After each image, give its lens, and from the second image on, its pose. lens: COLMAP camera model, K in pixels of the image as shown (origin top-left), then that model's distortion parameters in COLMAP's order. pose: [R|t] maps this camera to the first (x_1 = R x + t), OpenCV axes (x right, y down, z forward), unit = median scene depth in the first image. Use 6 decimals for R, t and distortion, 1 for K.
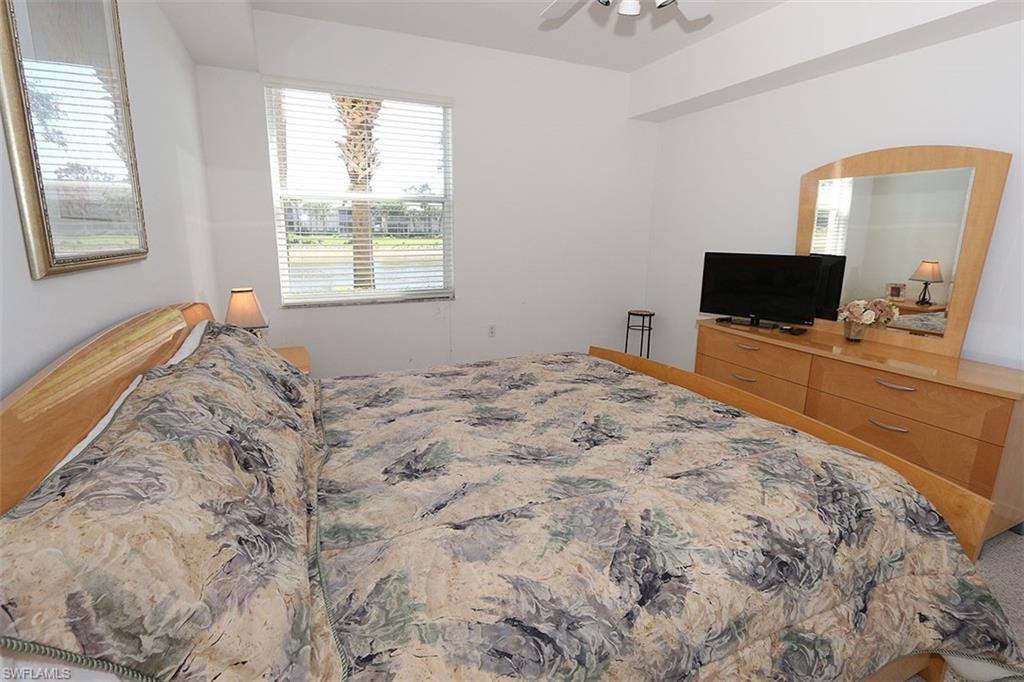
lens RADIAL K [[474.3, 0, 507.0], [0, 474.3, 337.2], [0, 0, 1]] dist [-0.025712, -0.000367]
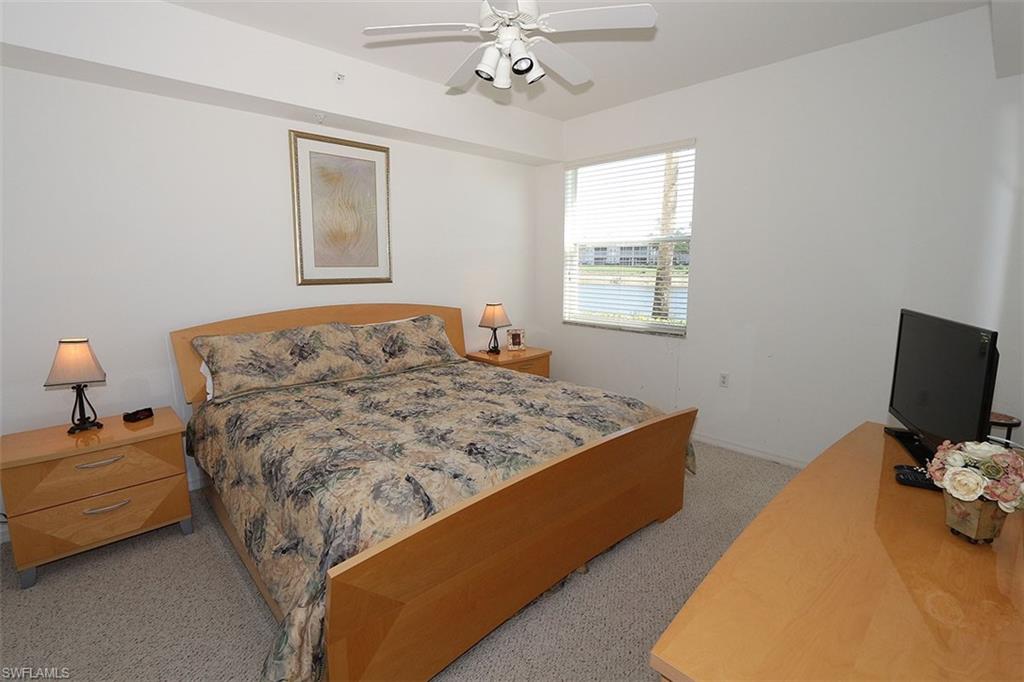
lens RADIAL K [[474.3, 0, 509.3], [0, 474.3, 336.8], [0, 0, 1]] dist [-0.025712, -0.000367]
pose [[0.334122, 0.137374, -0.932465, 1.424247], [-0.199971, 0.977131, 0.072301, -0.168087], [0.921072, 0.162308, 0.353952, 0.664251]]
